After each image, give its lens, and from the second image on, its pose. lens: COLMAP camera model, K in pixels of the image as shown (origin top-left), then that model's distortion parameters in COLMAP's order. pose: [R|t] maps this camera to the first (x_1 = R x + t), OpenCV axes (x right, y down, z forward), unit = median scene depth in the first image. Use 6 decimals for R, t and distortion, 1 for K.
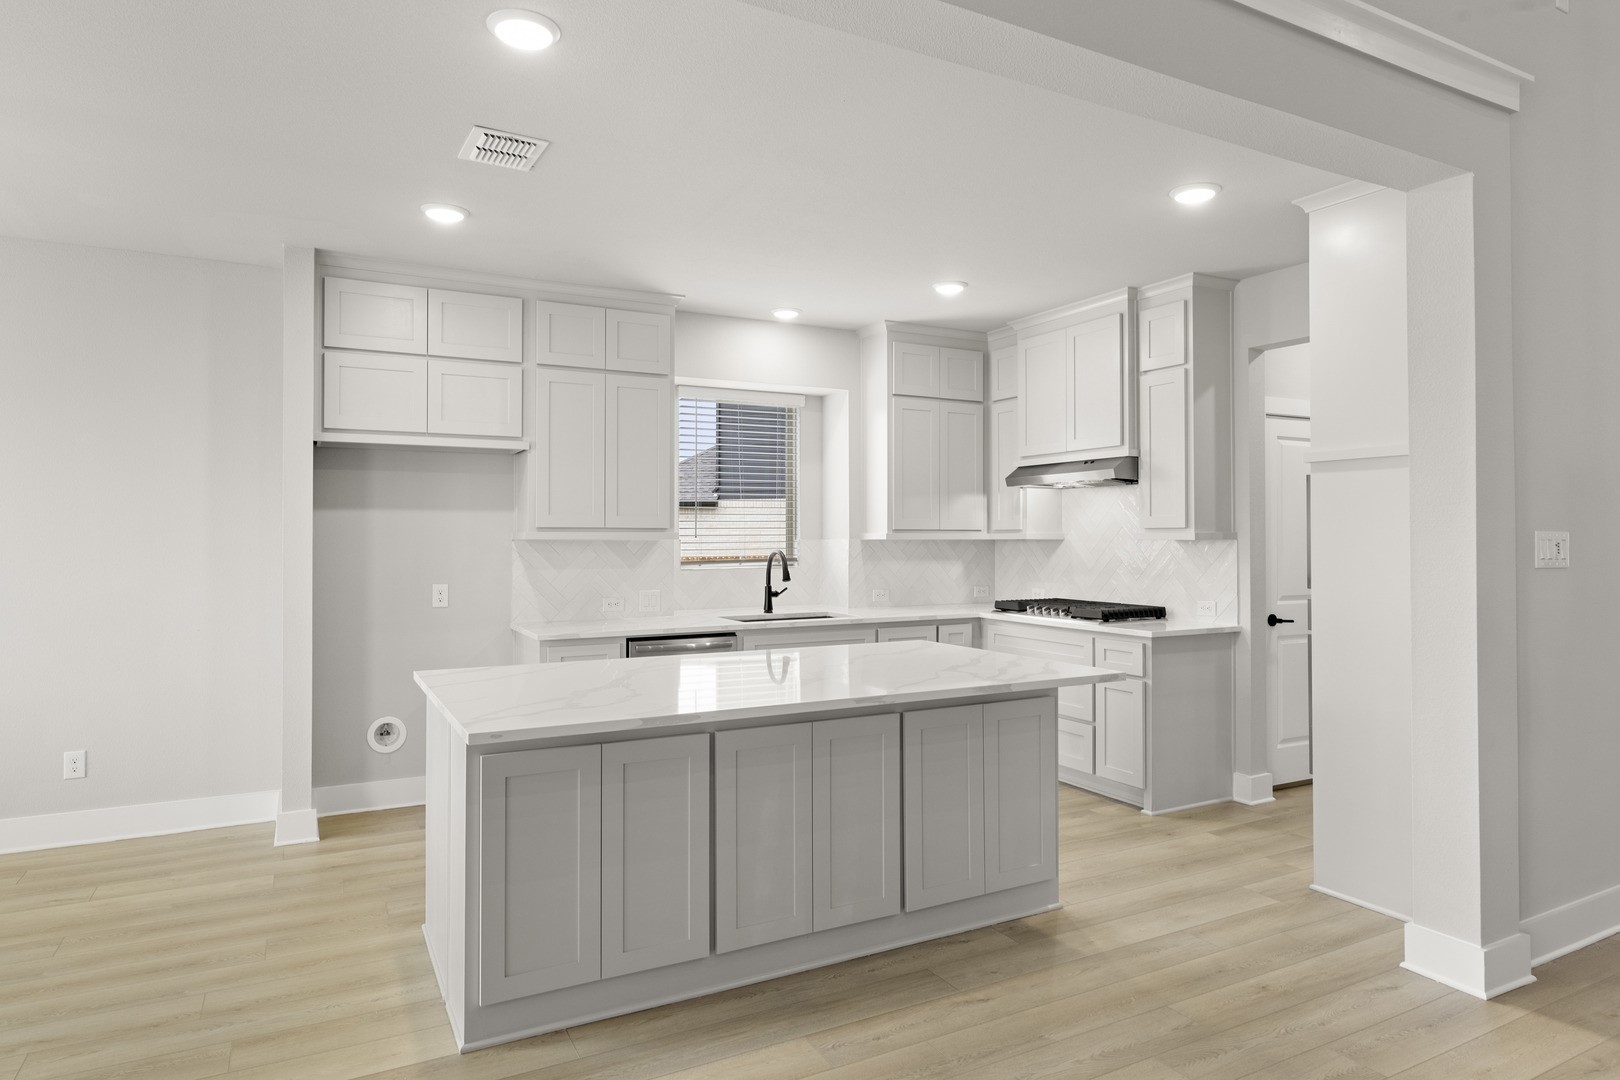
lens RADIAL K [[941.5, 0, 810.0], [0, 941.5, 540.0], [0, 0, 1]] dist [-0.003726, -0.001153]
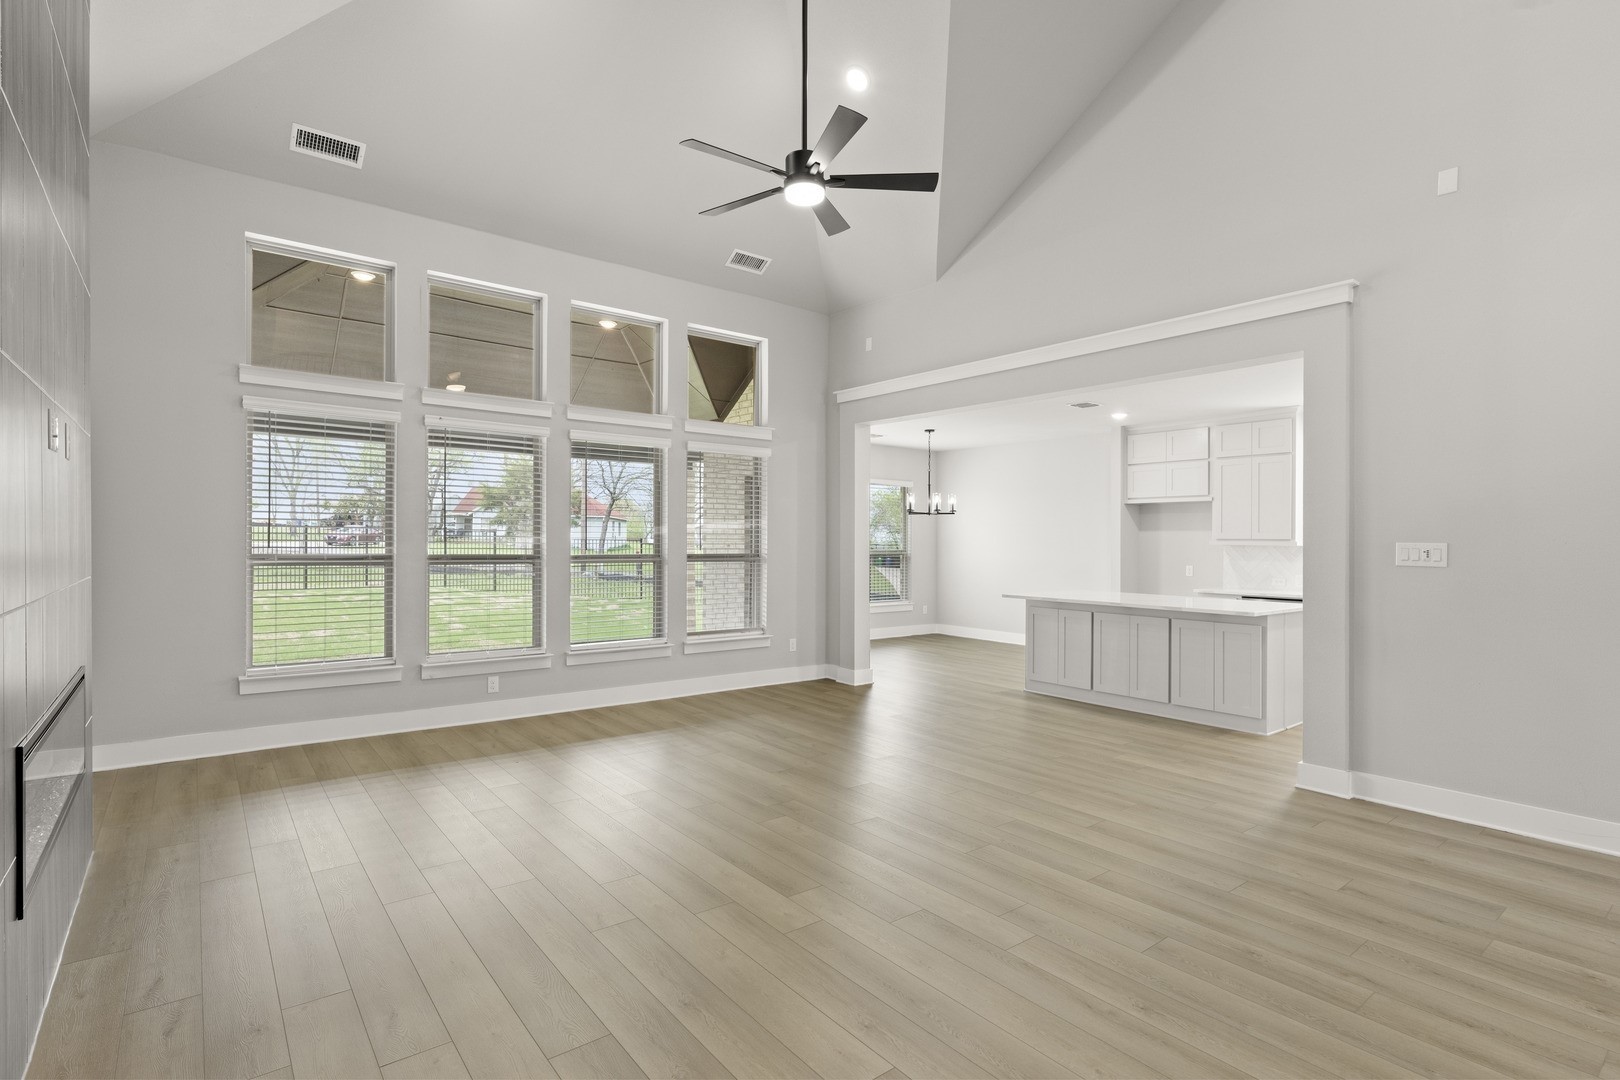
lens RADIAL K [[782.4, 0, 810.0], [0, 782.4, 540.0], [0, 0, 1]] dist [0.000222, 0.000050]
pose [[0.177361, 0.001637, -0.984145, 1.277791], [-0.007347, 0.999973, 0.000339, -0.005212], [0.984118, 0.007171, 0.177368, -0.158696]]
